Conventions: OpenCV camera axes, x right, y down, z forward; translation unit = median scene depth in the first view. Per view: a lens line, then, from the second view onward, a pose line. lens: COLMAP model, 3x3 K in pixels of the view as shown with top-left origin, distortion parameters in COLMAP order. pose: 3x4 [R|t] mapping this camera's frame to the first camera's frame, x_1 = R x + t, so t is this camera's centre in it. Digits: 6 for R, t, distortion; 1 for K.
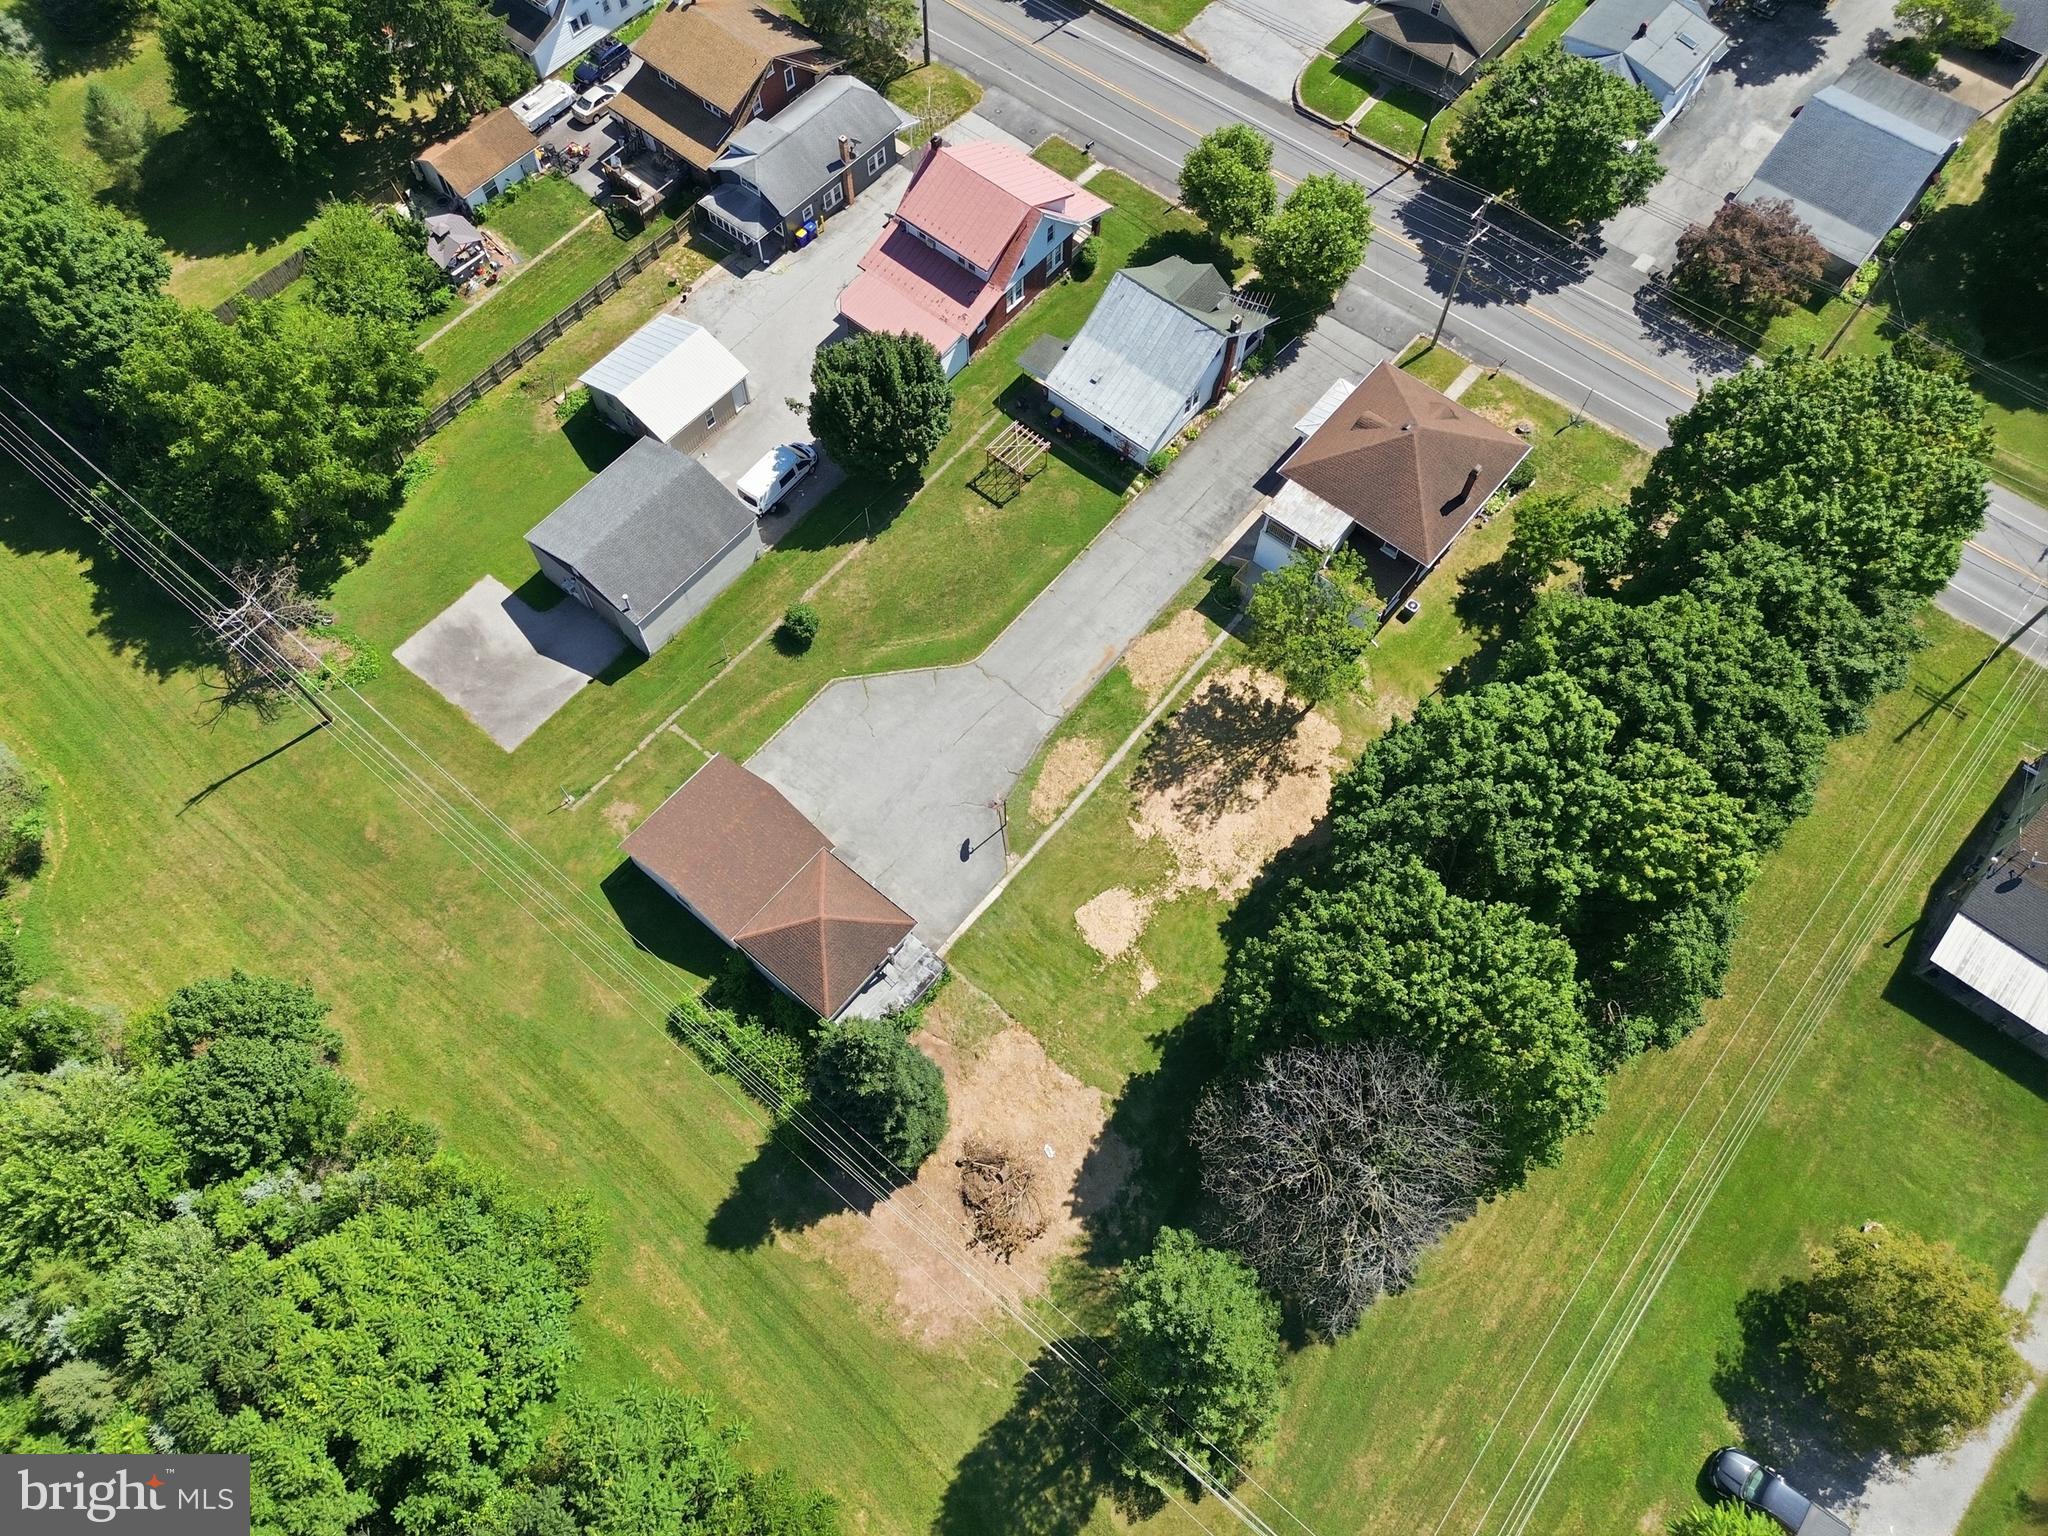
lens RADIAL K [[1454.3, 0, 1016.5], [0, 1454.3, 767.5], [0, 0, 1]] dist [0.075900, -0.075573]
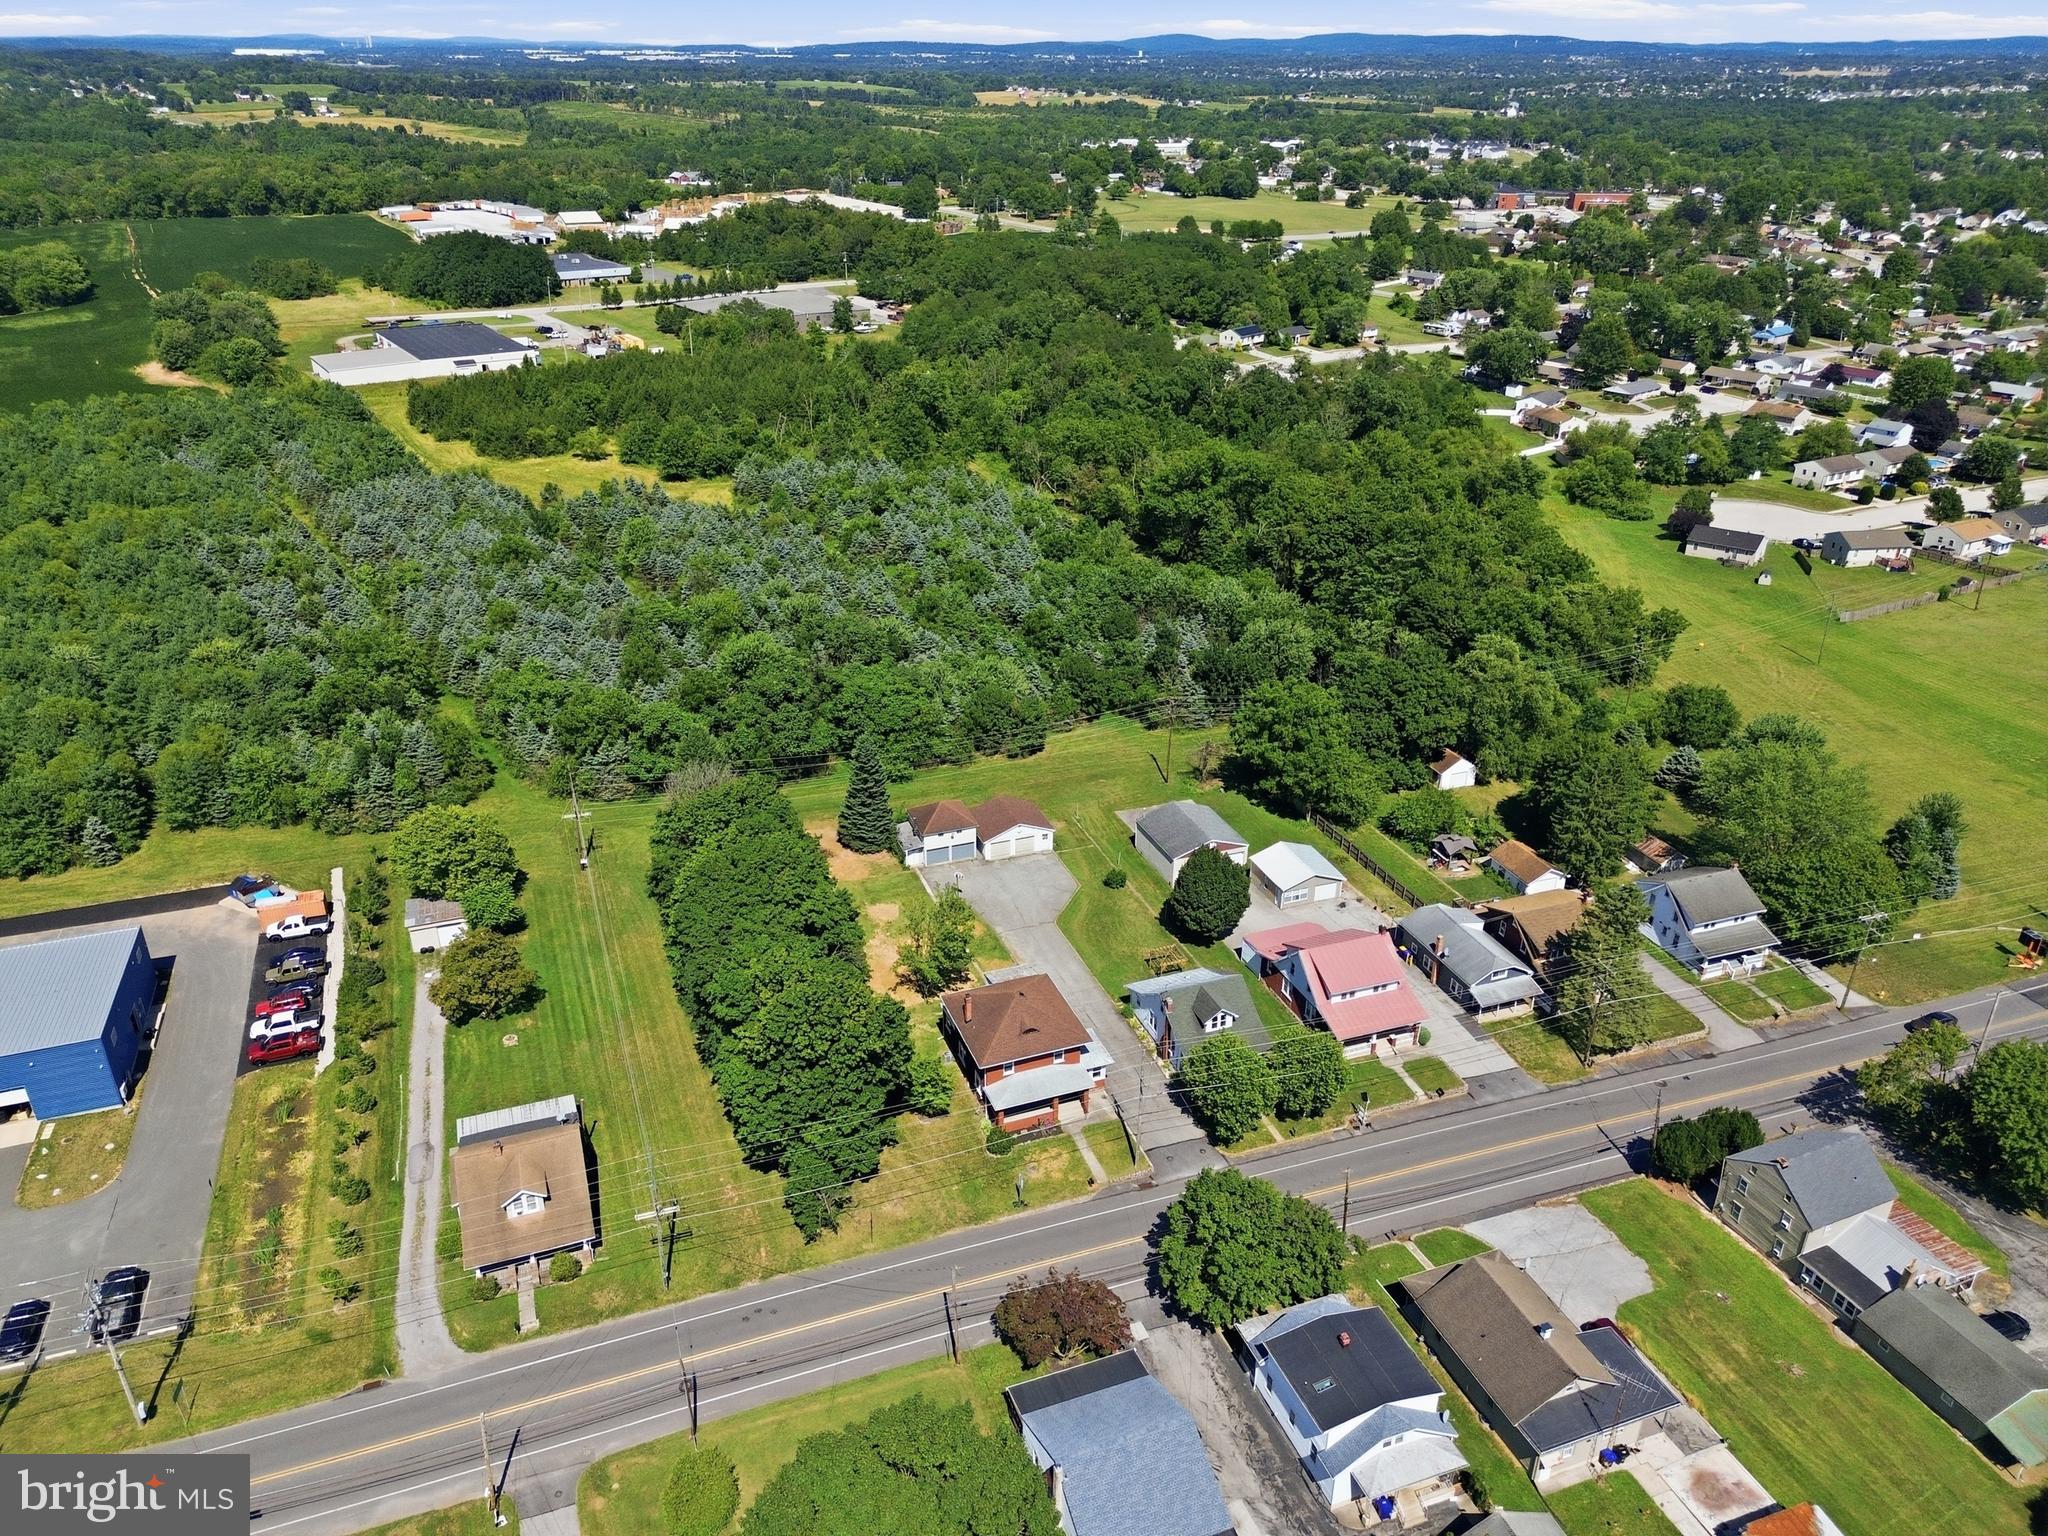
lens RADIAL K [[1460.3, 0, 1019.1], [0, 1460.3, 755.7], [0, 0, 1]] dist [0.084651, -0.080220]
pose [[-0.494203, 0.371712, -0.785871, 1.318388], [-0.777714, 0.214930, 0.590733, -1.136542], [0.388490, 0.903125, 0.182867, 0.471172]]
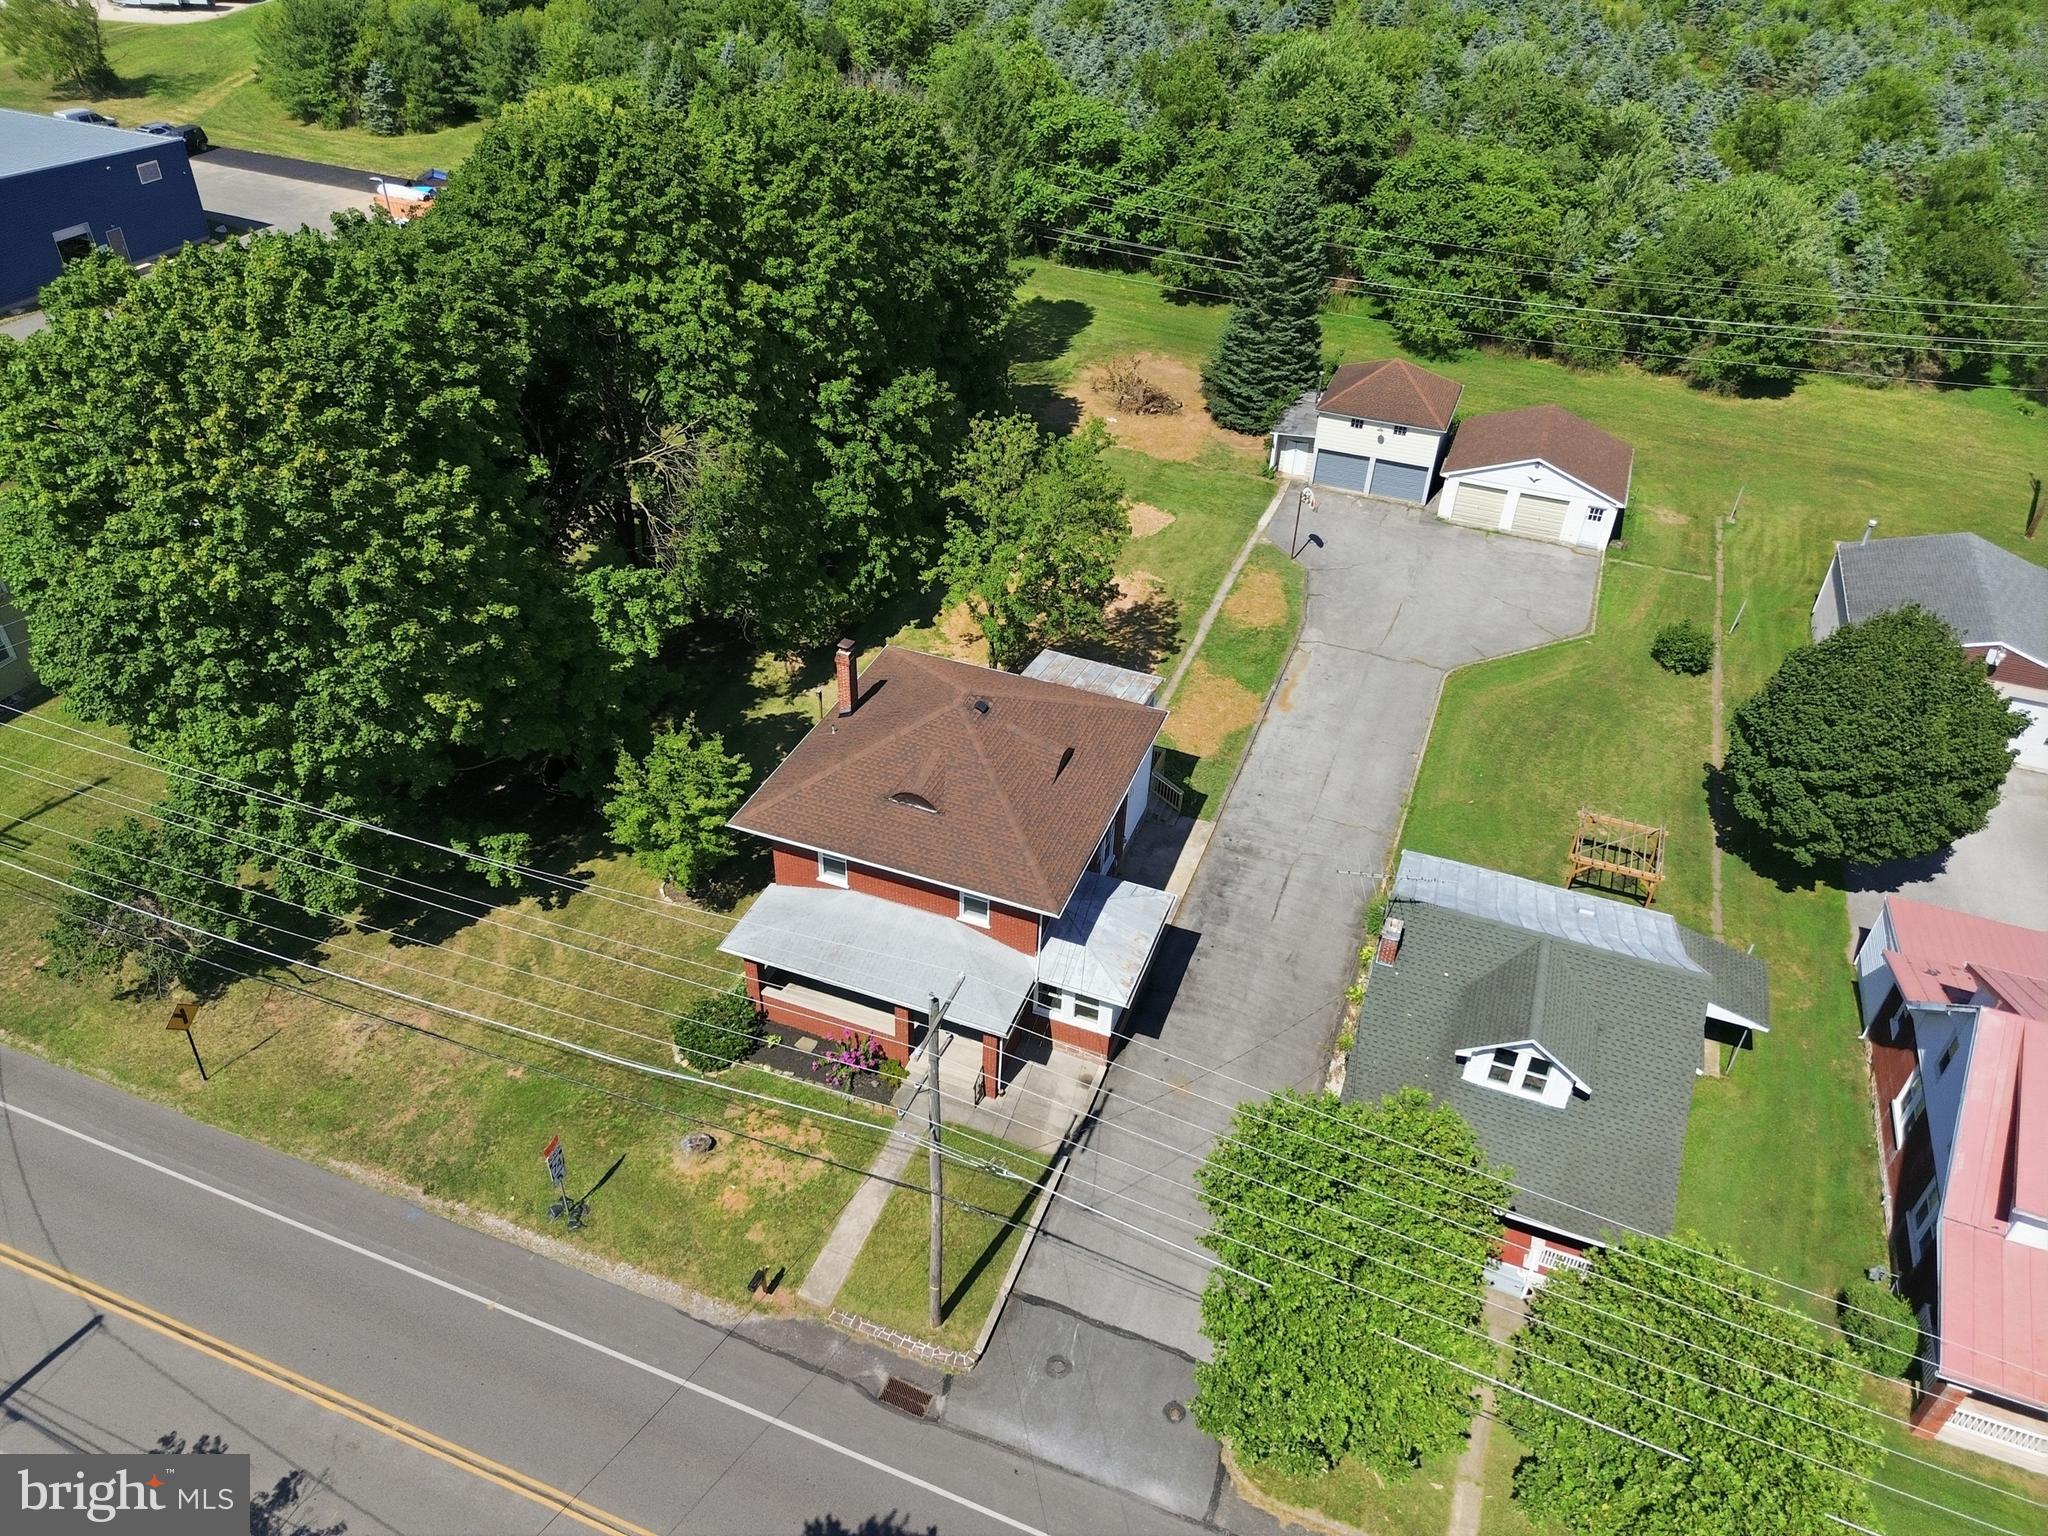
lens RADIAL K [[1454.3, 0, 1016.5], [0, 1454.3, 767.5], [0, 0, 1]] dist [0.075900, -0.075573]
pose [[-0.946496, 0.163293, -0.278355, 0.386856], [-0.302009, -0.144194, 0.942337, -0.705235], [0.113740, 0.975983, 0.185795, 0.884363]]
